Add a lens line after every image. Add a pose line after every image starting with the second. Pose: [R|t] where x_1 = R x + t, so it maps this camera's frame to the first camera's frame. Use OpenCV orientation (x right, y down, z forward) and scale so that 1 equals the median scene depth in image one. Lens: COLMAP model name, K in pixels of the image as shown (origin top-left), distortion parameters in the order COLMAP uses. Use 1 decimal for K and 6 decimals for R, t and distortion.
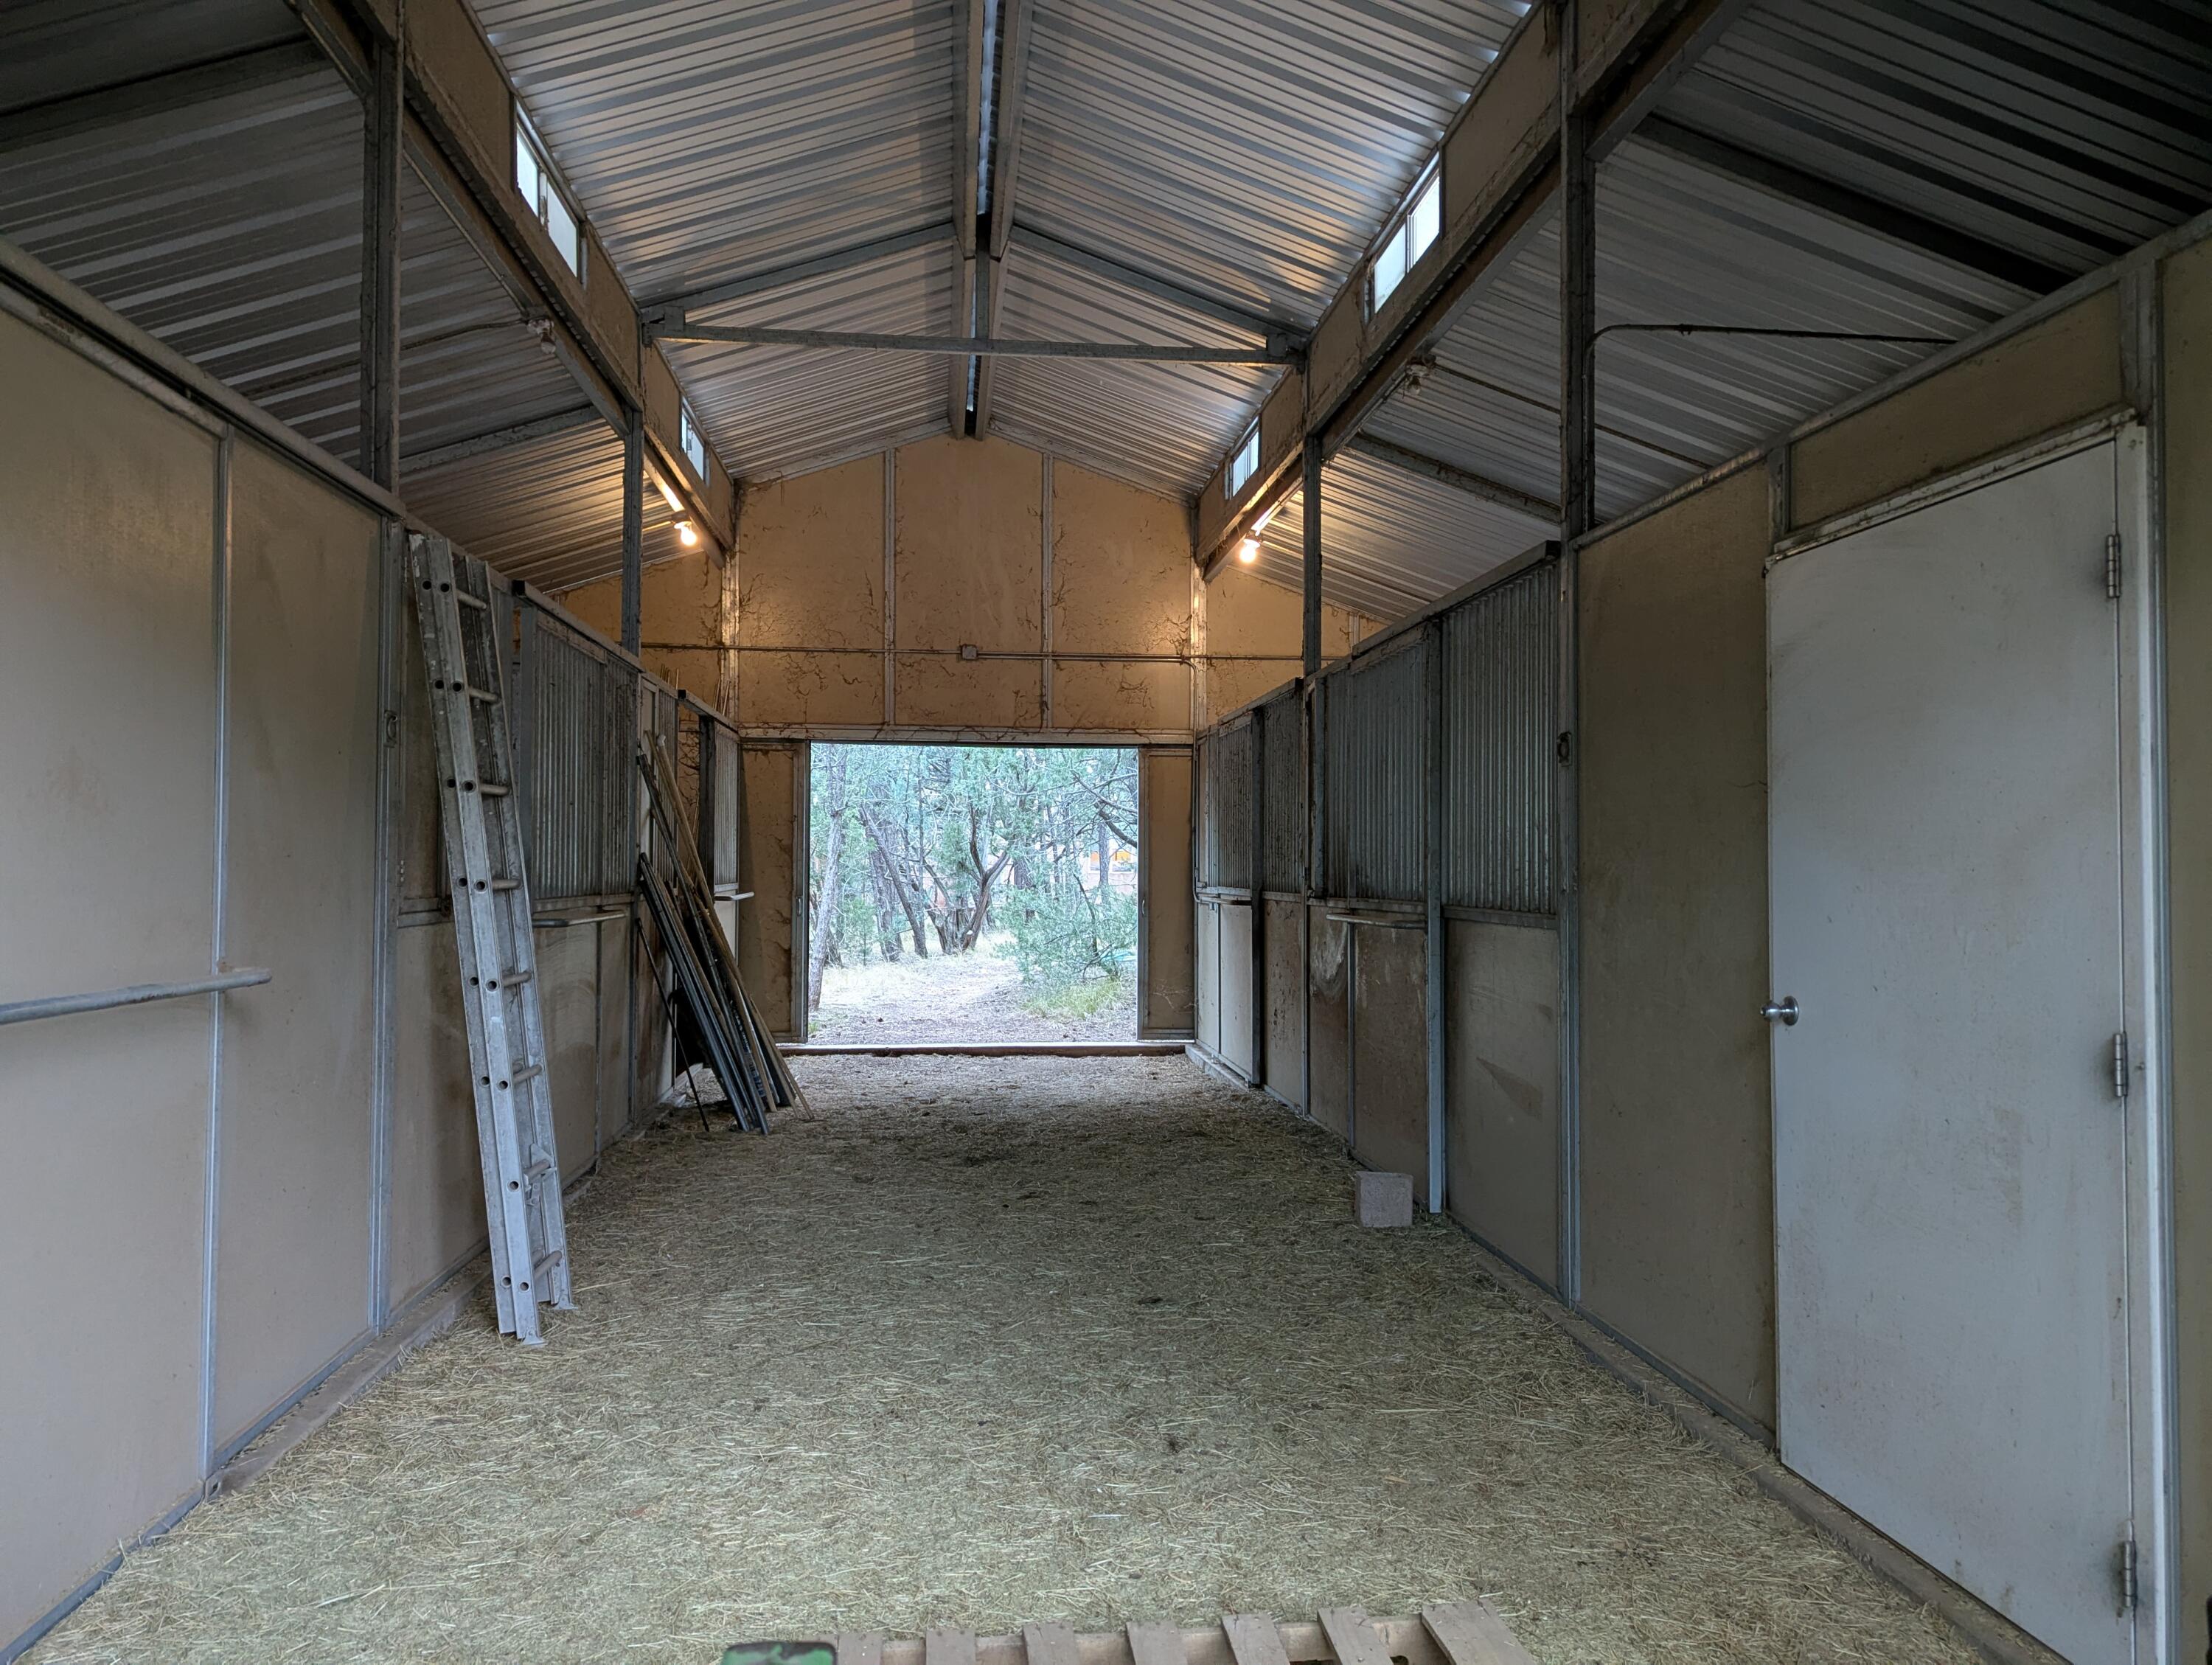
lens RADIAL K [[1551.9, 0, 1098.1], [0, 1551.9, 829.0], [0, 0, 1]] dist [0.064392, -0.050662]
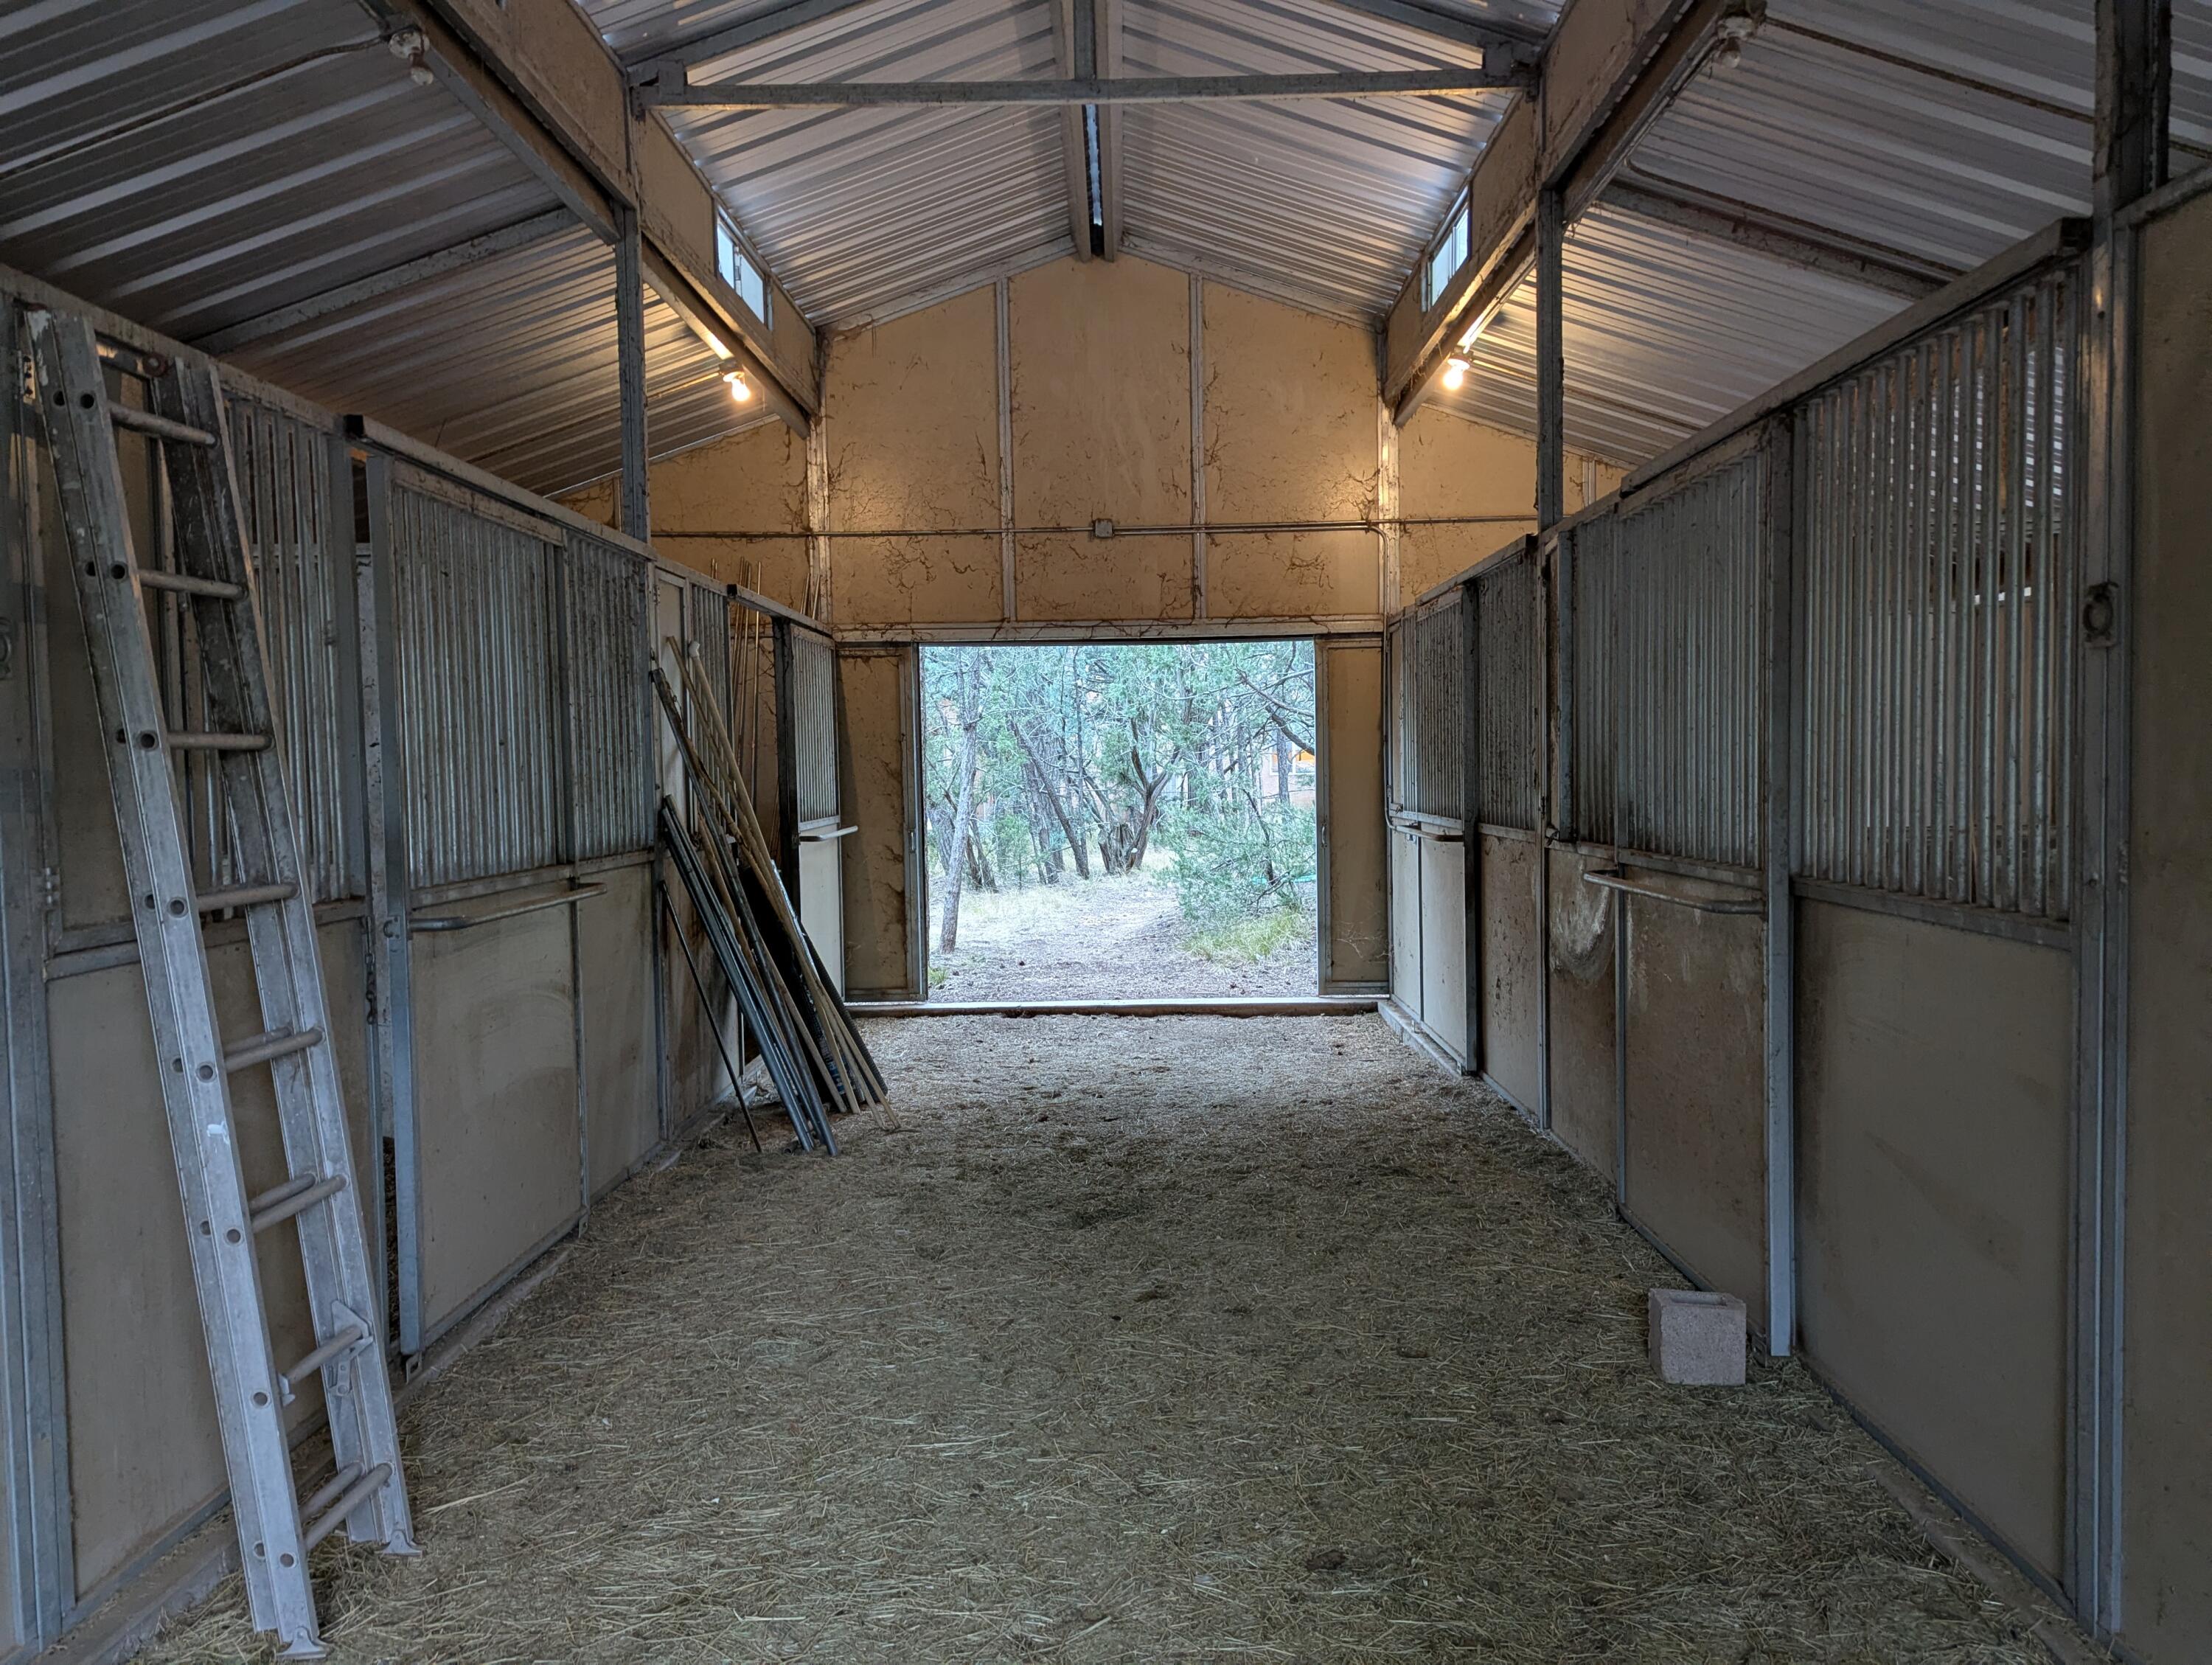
lens RADIAL K [[1551.9, 0, 1106.6], [0, 1551.9, 835.1], [0, 0, 1]] dist [0.064392, -0.050662]
pose [[0.993133, -0.017384, -0.115692, 0.015242], [0.025539, 0.997263, 0.069386, -0.013695], [0.114169, -0.071864, 0.990859, 0.257939]]
